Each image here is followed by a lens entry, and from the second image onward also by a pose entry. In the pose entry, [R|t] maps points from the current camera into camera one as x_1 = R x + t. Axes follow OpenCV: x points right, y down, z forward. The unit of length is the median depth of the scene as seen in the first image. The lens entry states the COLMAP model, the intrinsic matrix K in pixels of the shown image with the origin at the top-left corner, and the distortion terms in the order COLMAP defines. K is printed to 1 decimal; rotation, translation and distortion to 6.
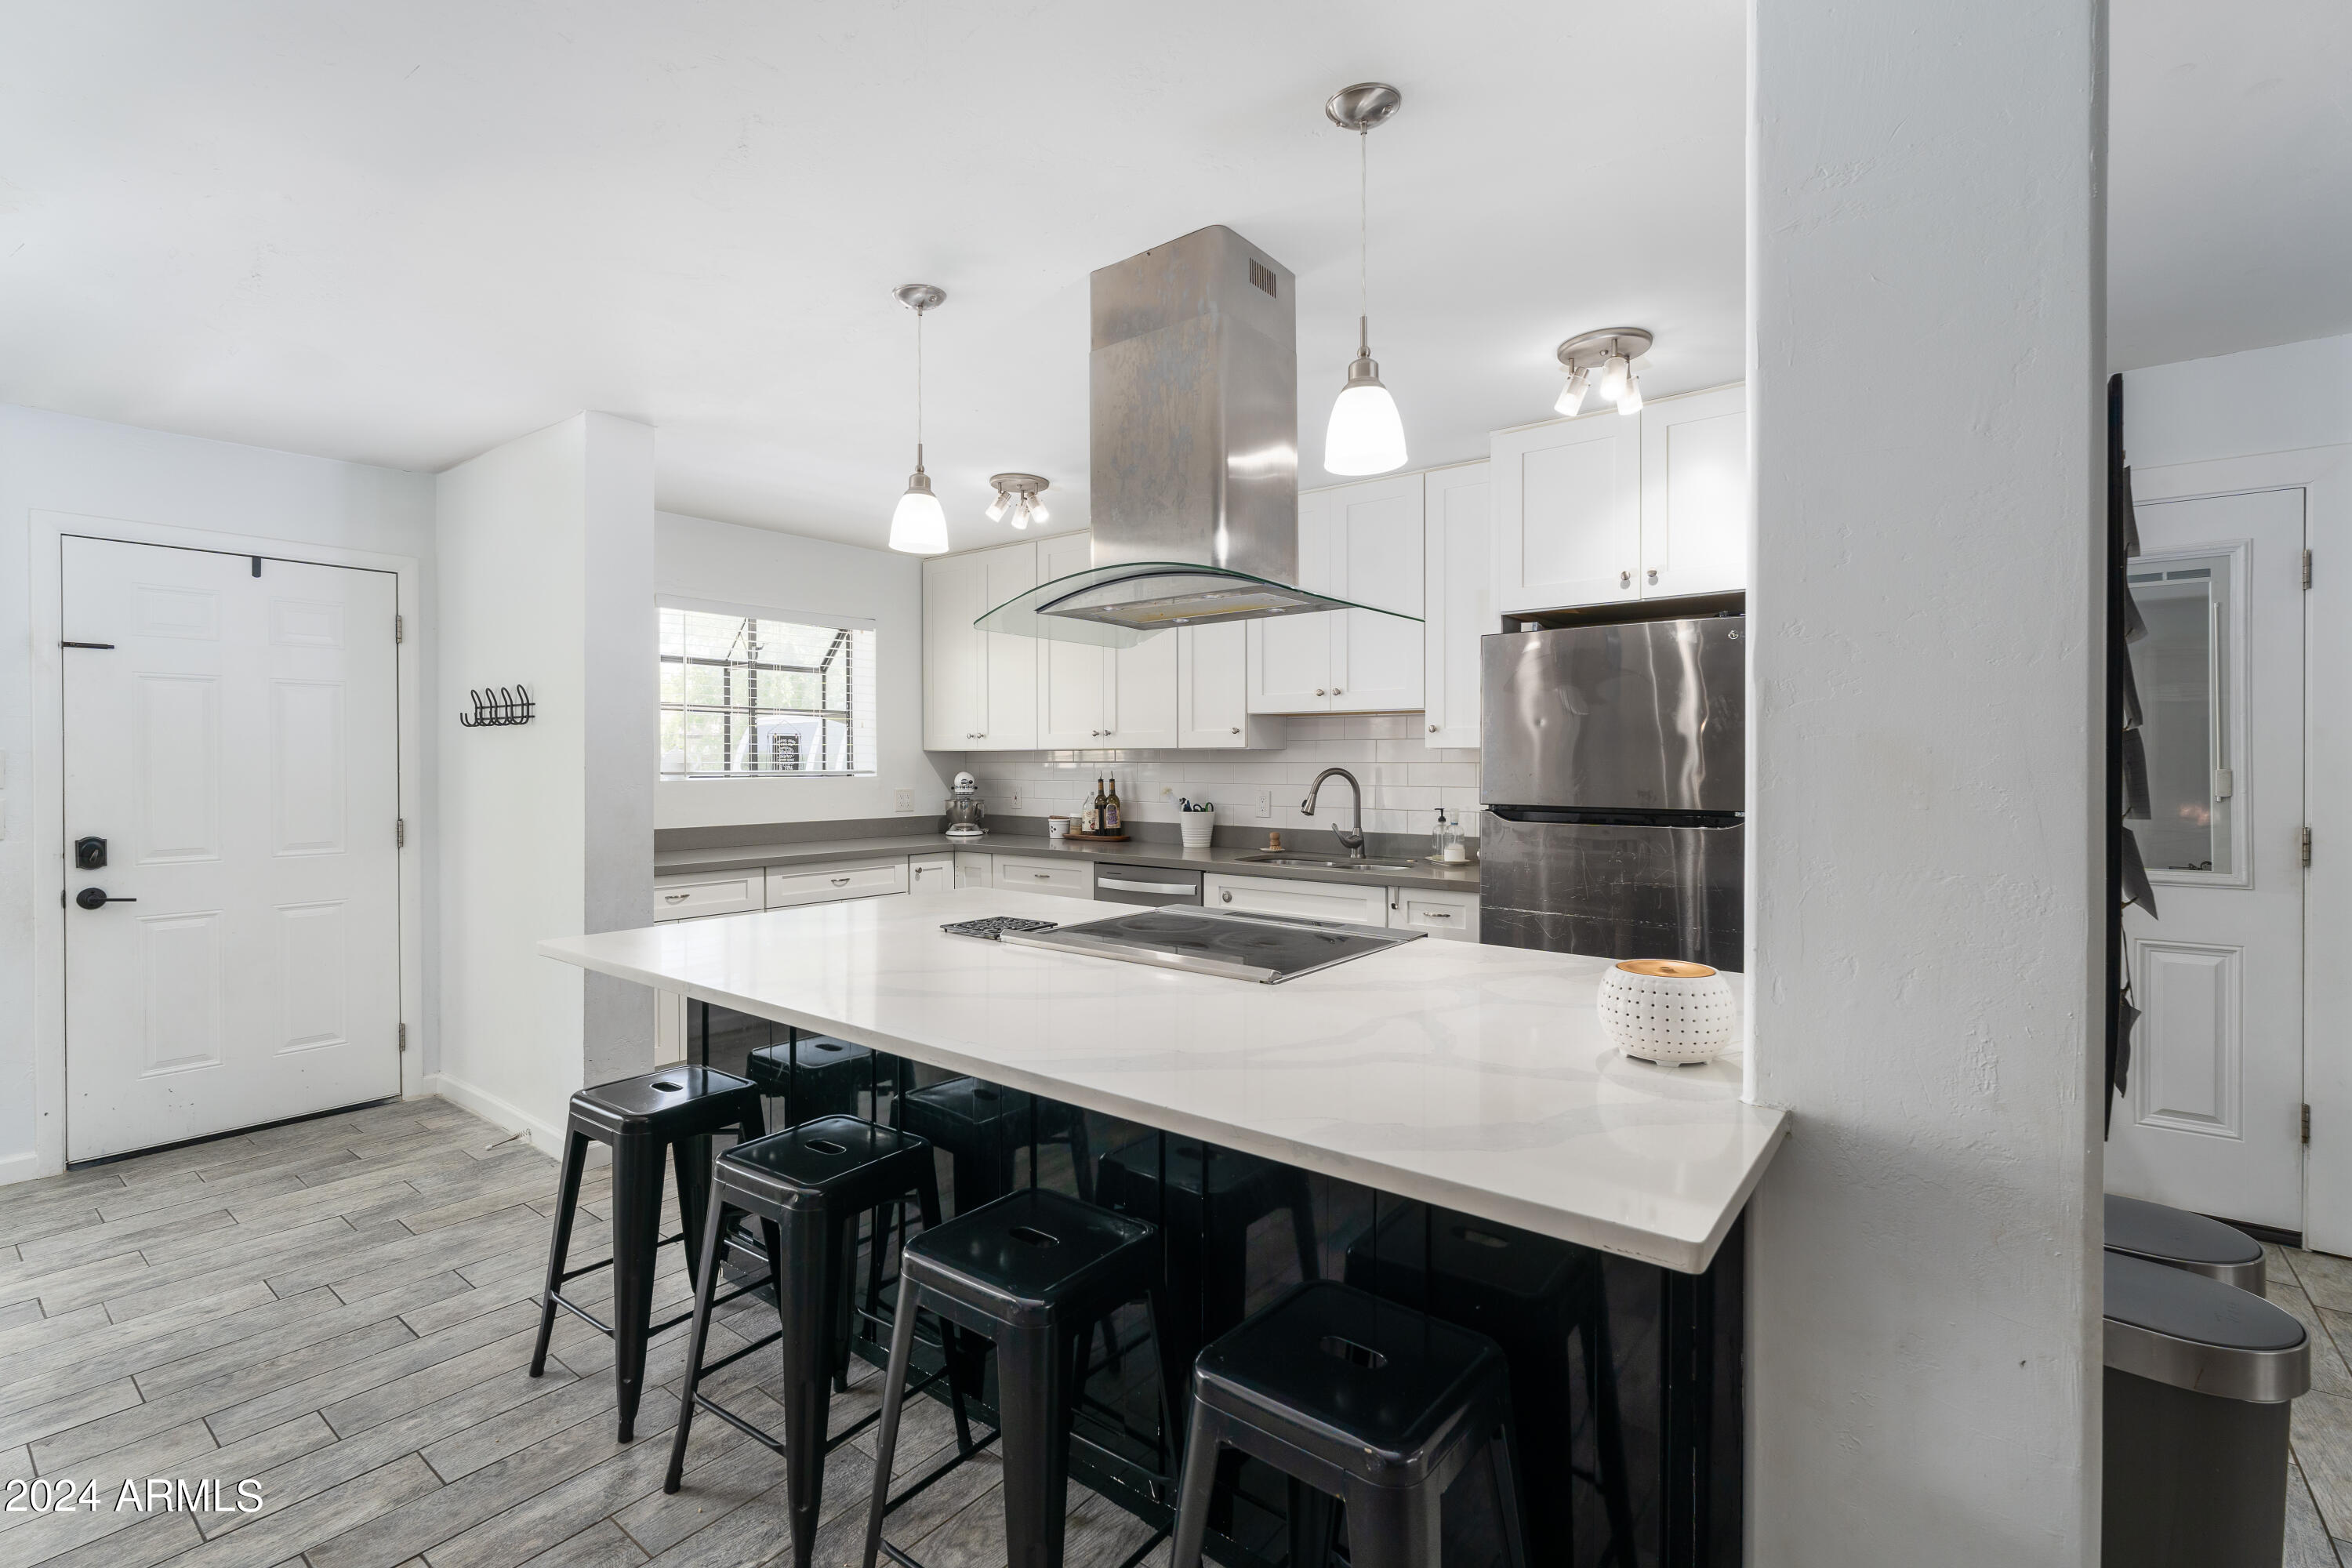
lens RADIAL K [[1067.6, 0, 1176.0], [0, 1067.6, 784.0], [0, 0, 1]] dist [-0.007091, -0.000058]
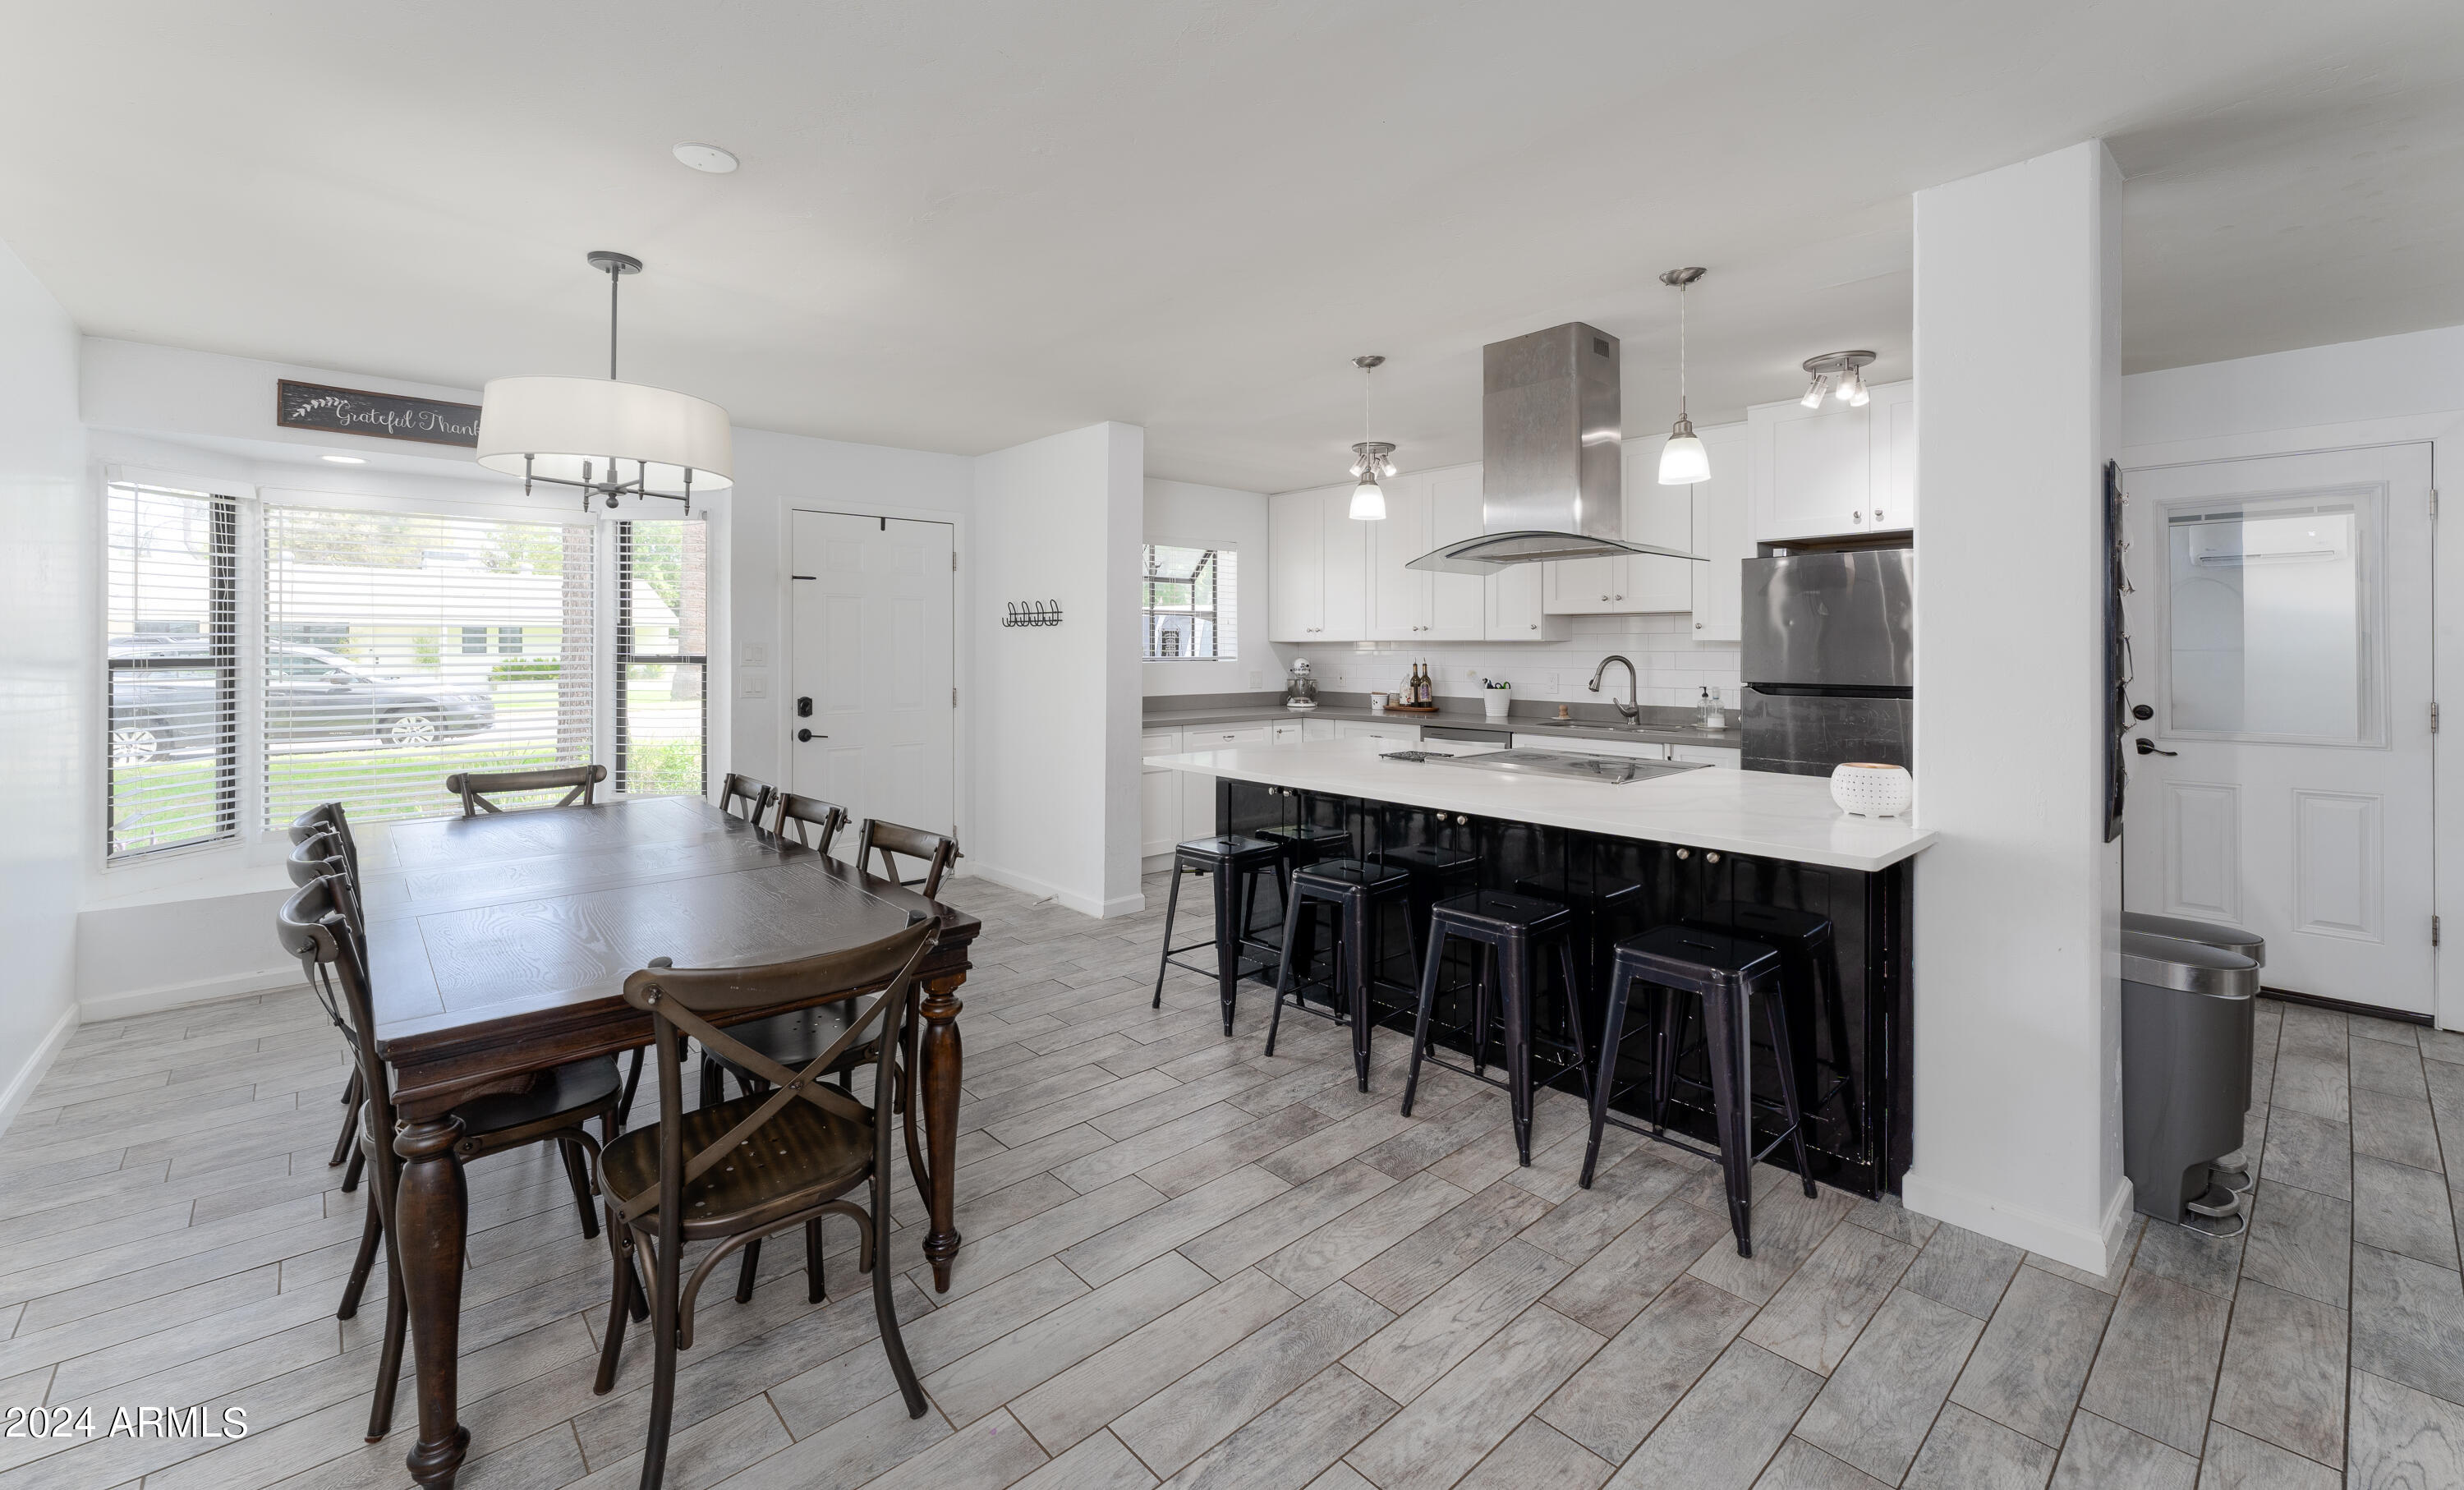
lens RADIAL K [[1007.3, 0, 1199.5], [0, 1007.3, 659.0], [0, 0, 1]] dist [-0.002954, -0.000574]
pose [[0.981454, 0.002759, -0.191679, -0.123466], [-0.004849, 0.999934, -0.010439, 0.004789], [0.191637, 0.011175, 0.981402, -0.331120]]
